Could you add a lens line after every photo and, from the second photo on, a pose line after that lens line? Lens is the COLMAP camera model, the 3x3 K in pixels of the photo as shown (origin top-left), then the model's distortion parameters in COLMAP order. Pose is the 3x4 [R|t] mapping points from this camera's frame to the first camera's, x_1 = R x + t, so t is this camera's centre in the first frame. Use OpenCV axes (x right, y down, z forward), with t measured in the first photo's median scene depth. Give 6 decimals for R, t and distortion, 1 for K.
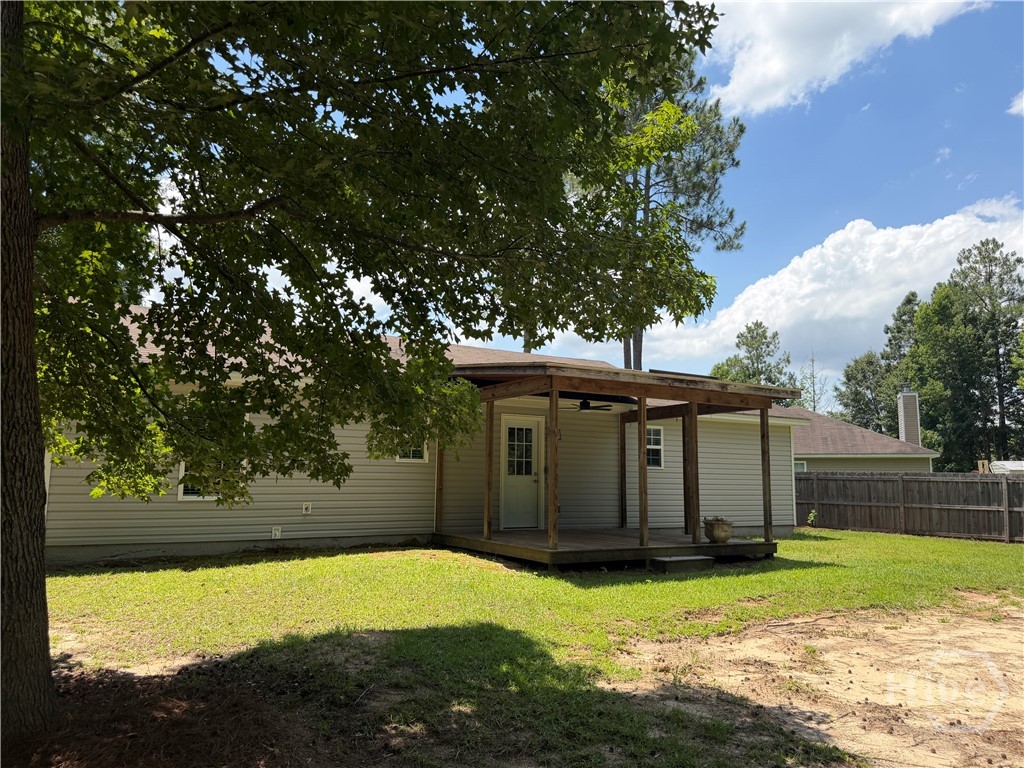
lens RADIAL K [[725.6, 0, 512.0], [0, 725.6, 384.0], [0, 0, 1]] dist [0.073493, -0.108312]
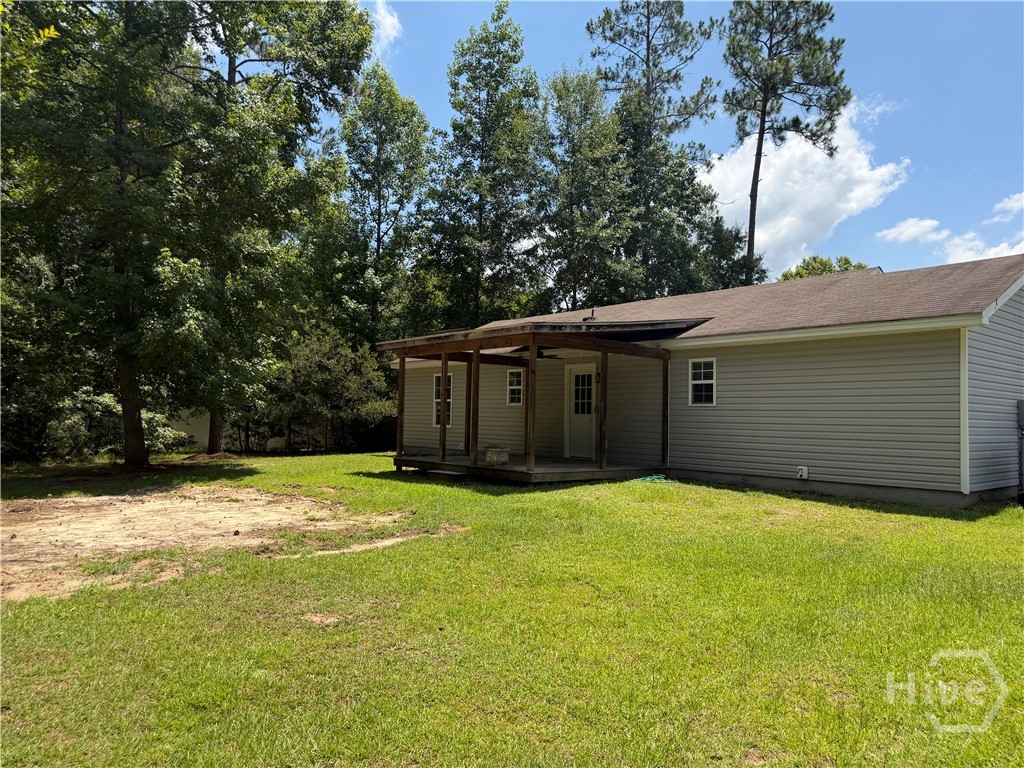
lens RADIAL K [[725.6, 0, 512.0], [0, 725.6, 384.0], [0, 0, 1]] dist [0.073493, -0.108312]
pose [[0.157636, -0.050729, -0.986194, 1.164053], [0.118860, 0.992394, -0.032049, 0.100110], [0.980318, -0.112167, 0.162466, 0.692344]]
